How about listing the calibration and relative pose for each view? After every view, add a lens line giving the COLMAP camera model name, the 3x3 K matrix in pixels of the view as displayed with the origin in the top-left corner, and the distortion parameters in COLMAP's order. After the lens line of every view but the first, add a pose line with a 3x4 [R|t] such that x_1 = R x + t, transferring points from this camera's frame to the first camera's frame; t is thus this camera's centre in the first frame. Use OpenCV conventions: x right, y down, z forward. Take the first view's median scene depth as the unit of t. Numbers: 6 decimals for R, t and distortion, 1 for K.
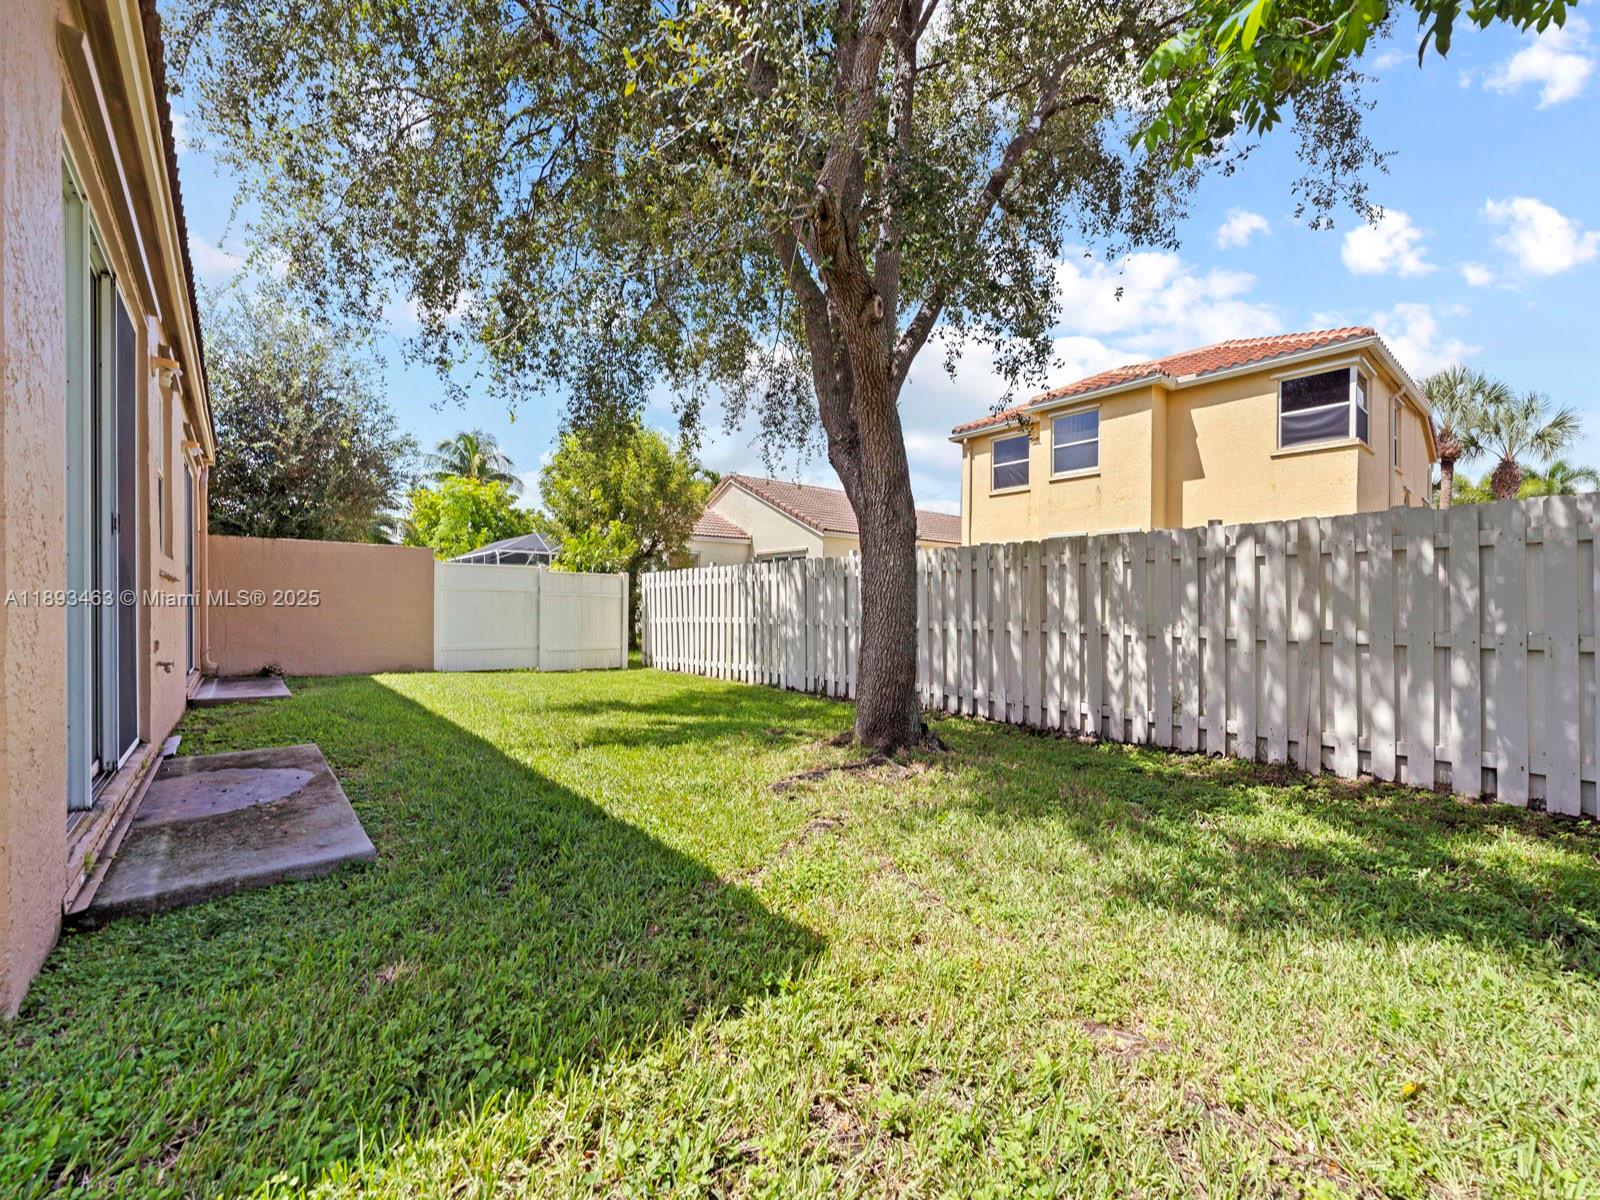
lens RADIAL K [[646.6, 0, 805.1], [0, 646.6, 607.1], [0, 0, 1]] dist [-0.000211, -0.001054]
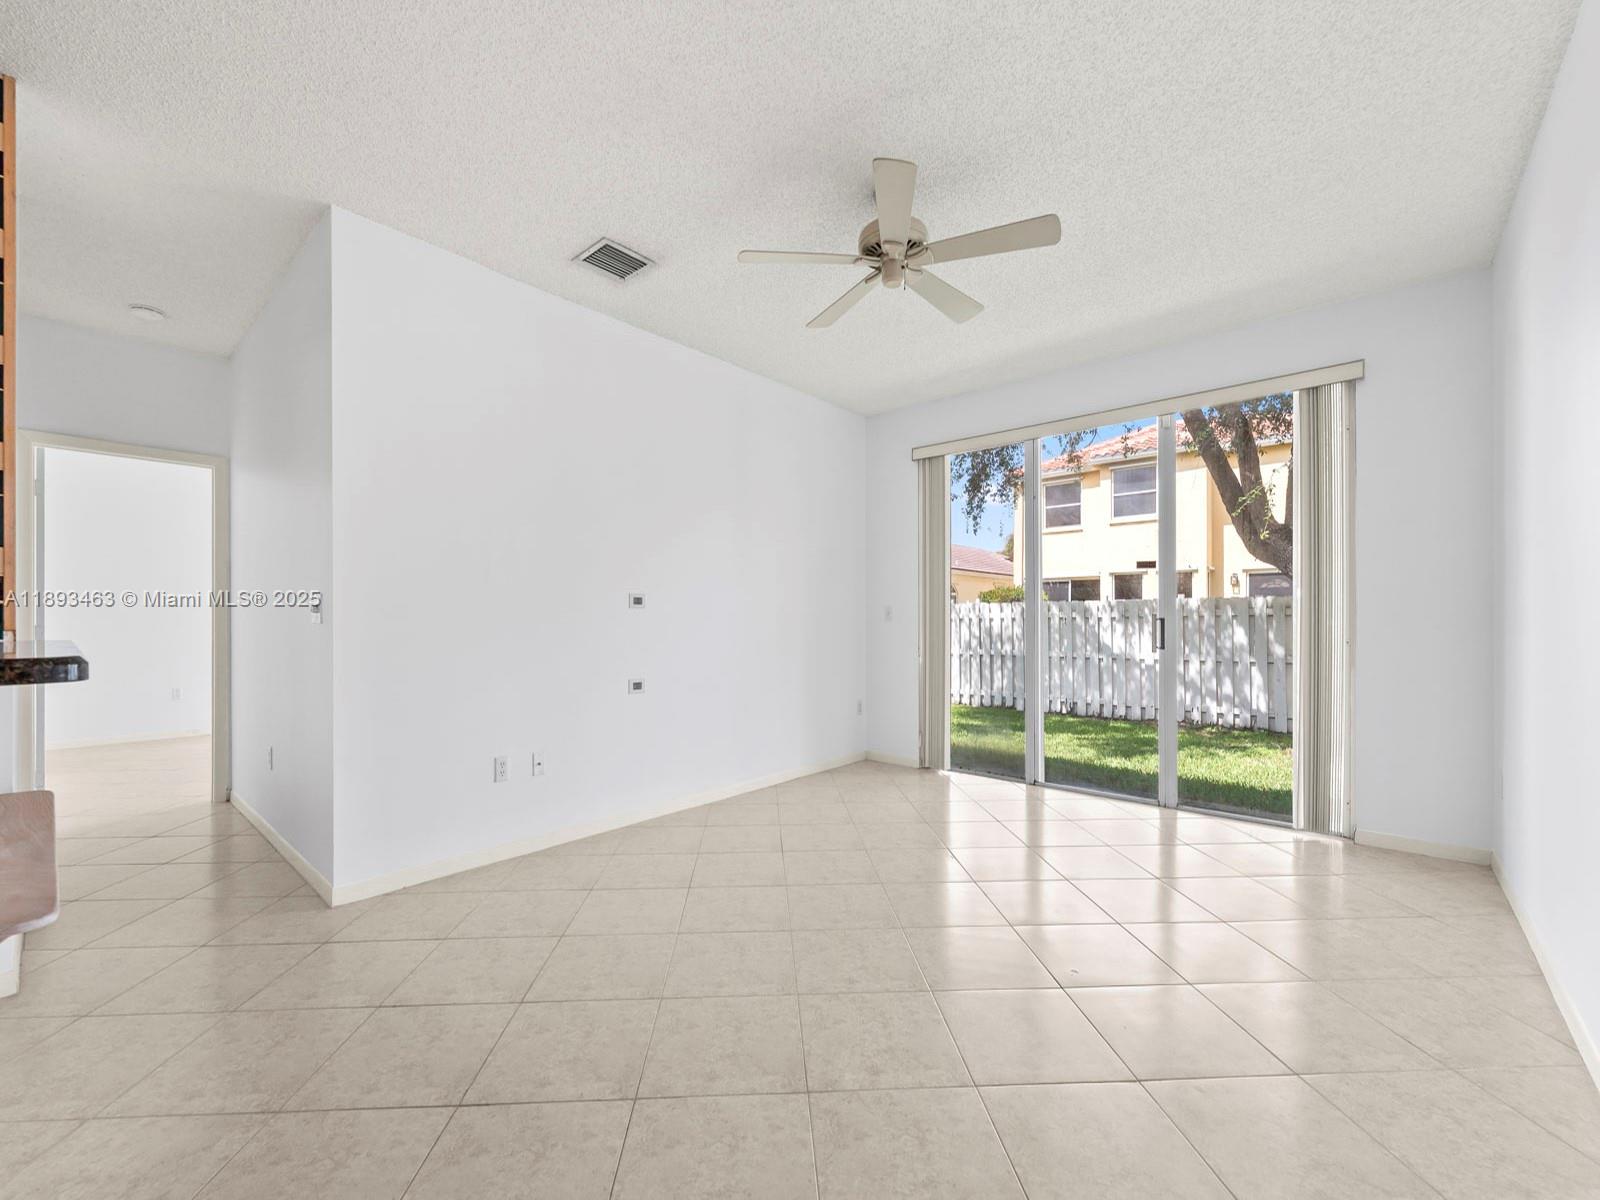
lens RADIAL K [[646.6, 0, 798.0], [0, 646.6, 610.1], [0, 0, 1]] dist [-0.000211, -0.001054]
pose [[0.611540, -0.001856, 0.791211, -0.948961], [-0.001997, 0.999990, 0.003890, -0.022283], [-0.791211, -0.003959, 0.611531, 0.668161]]
